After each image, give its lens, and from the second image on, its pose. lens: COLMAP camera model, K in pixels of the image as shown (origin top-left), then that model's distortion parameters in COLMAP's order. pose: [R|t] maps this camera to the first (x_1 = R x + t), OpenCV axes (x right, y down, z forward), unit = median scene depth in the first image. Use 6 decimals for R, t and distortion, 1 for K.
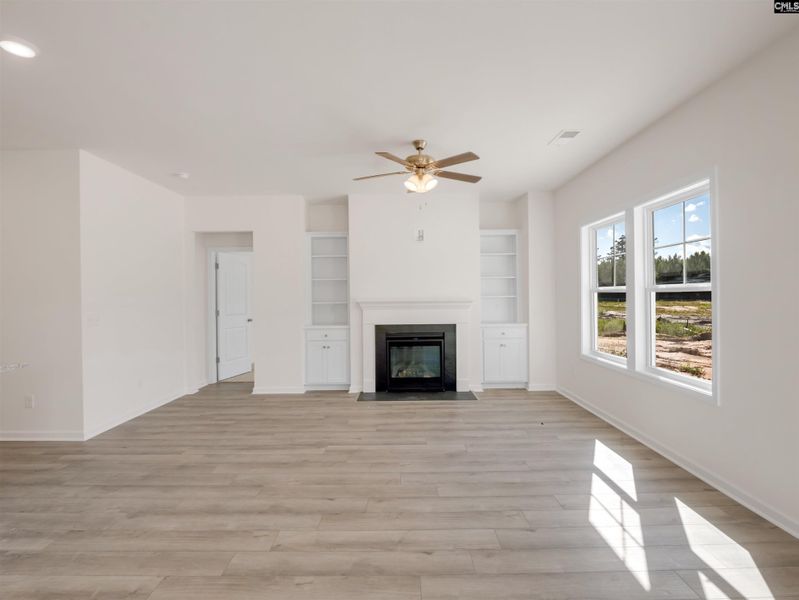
lens RADIAL K [[387.7, 0, 399.4], [0, 387.7, 296.5], [0, 0, 1]] dist [-0.009335, -0.002334]
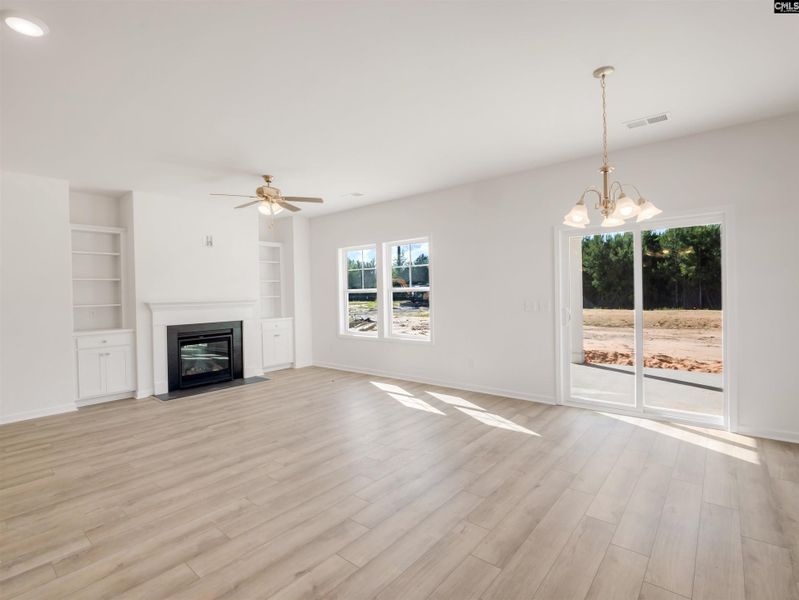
lens RADIAL K [[387.7, 0, 399.6], [0, 387.7, 296.7], [0, 0, 1]] dist [-0.009335, -0.002334]
pose [[0.639415, -0.009169, 0.768808, -0.453692], [0.014196, 0.999899, 0.000119, 0.006514], [-0.768731, 0.010838, 0.639480, -0.109939]]
